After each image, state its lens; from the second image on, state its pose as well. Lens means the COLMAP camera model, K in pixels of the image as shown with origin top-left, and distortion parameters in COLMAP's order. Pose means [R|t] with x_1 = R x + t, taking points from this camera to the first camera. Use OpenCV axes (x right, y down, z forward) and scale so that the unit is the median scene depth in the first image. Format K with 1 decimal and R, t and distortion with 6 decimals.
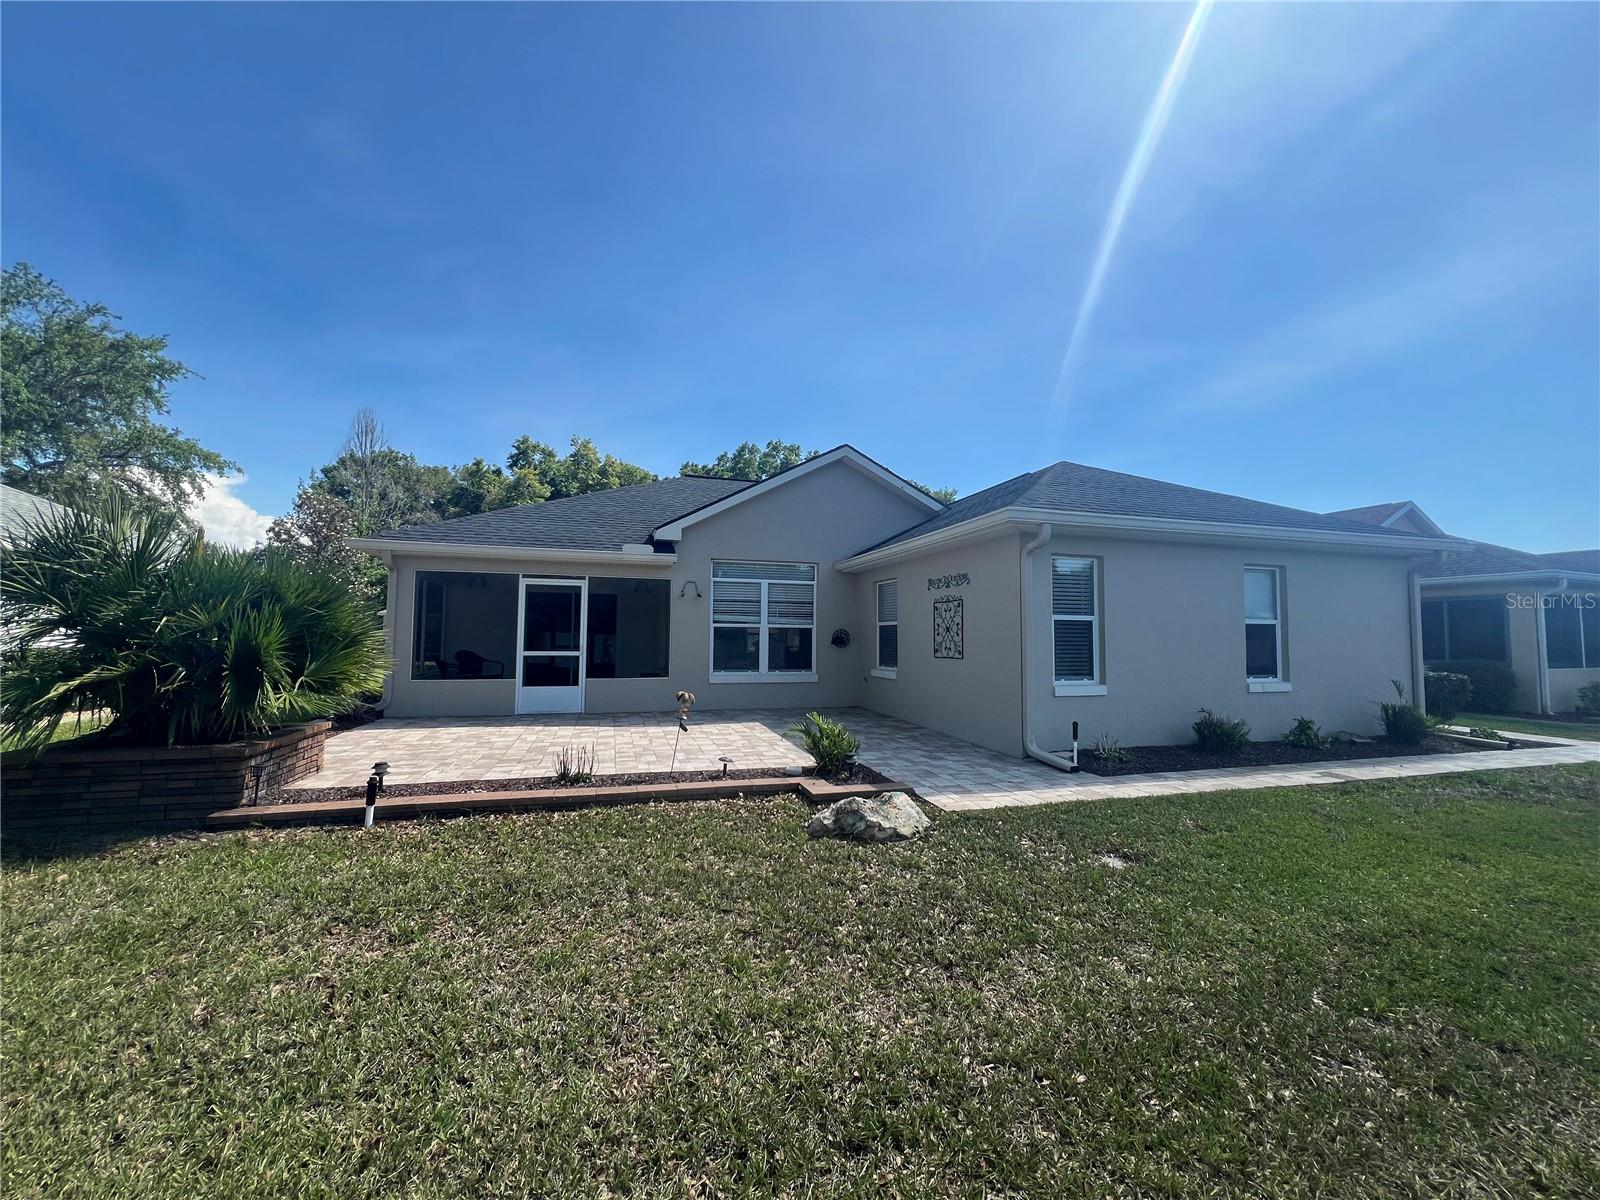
lens RADIAL K [[640.3, 0, 807.8], [0, 640.3, 603.9], [0, 0, 1]] dist [-0.002517, -0.005213]
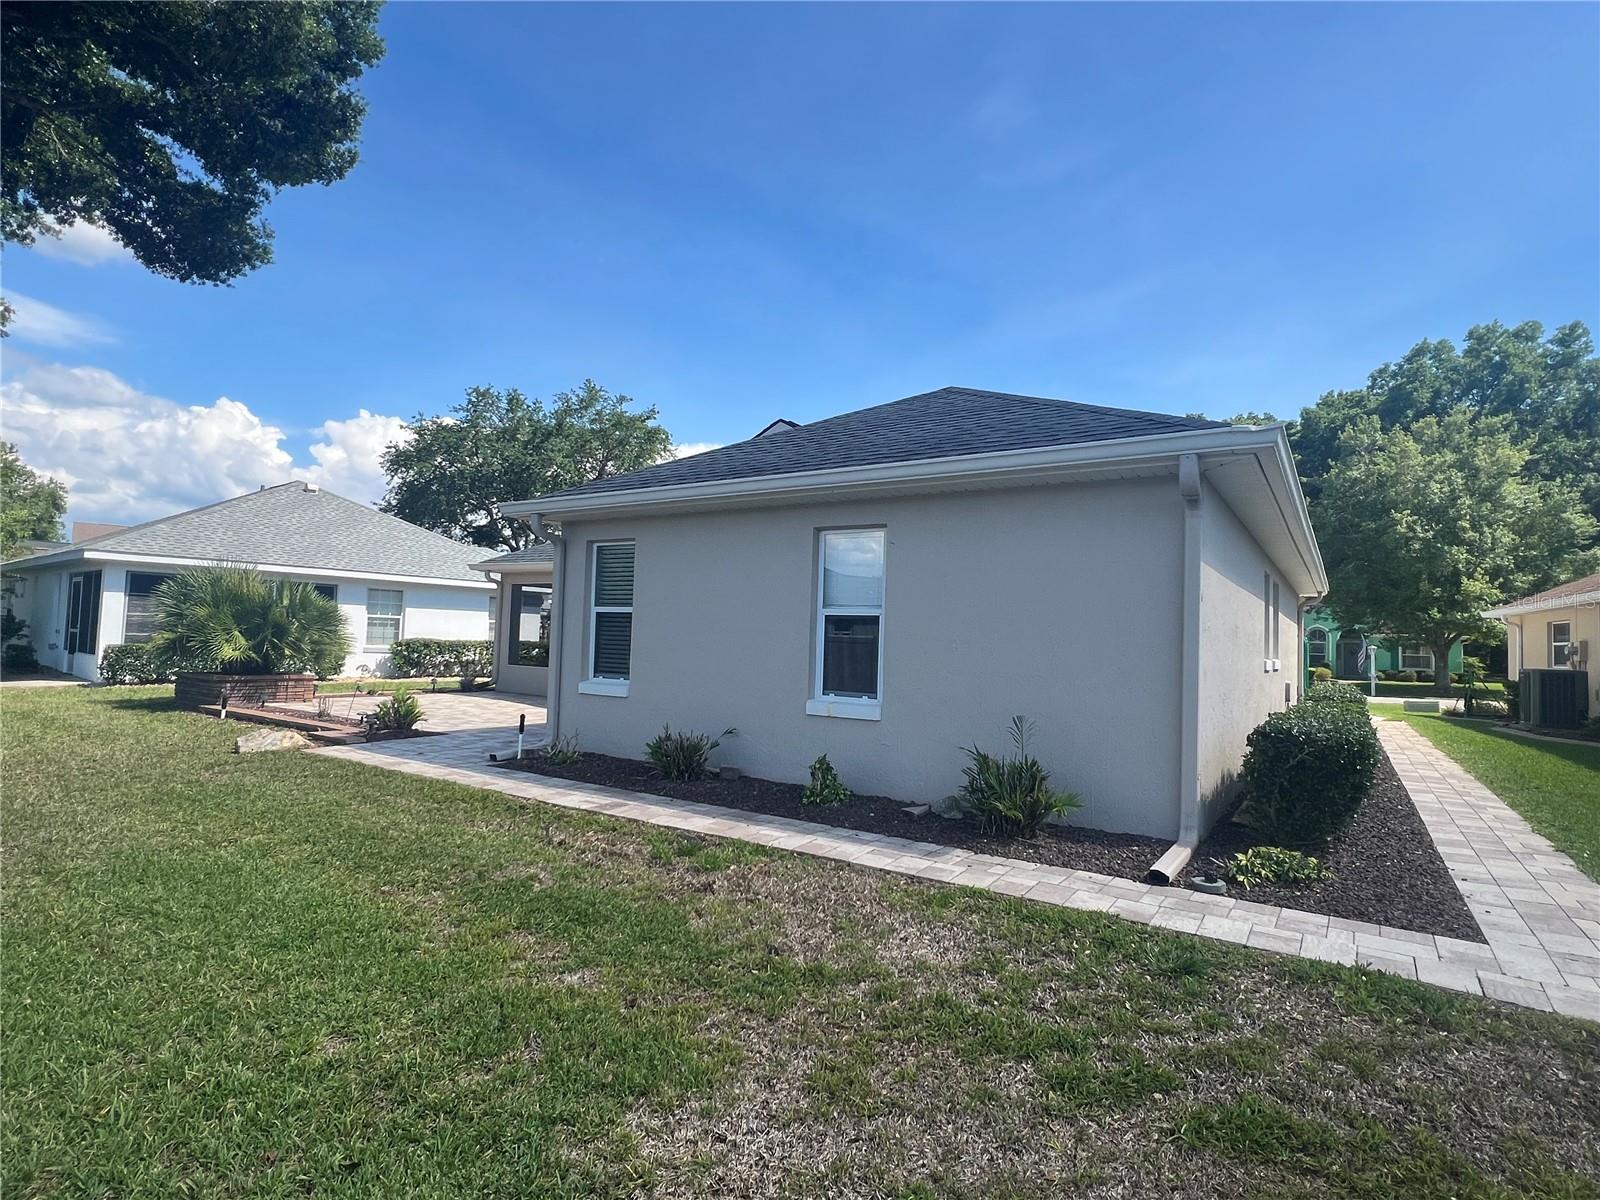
lens RADIAL K [[855.5, 0, 800.0], [0, 855.5, 600.0], [0, 0, 1]] dist [-0.033930, 0.000181]
pose [[0.649807, -0.021720, -0.759789, 1.367713], [0.010811, 0.999755, -0.019334, 0.030806], [0.760023, 0.004350, 0.649882, 0.382655]]
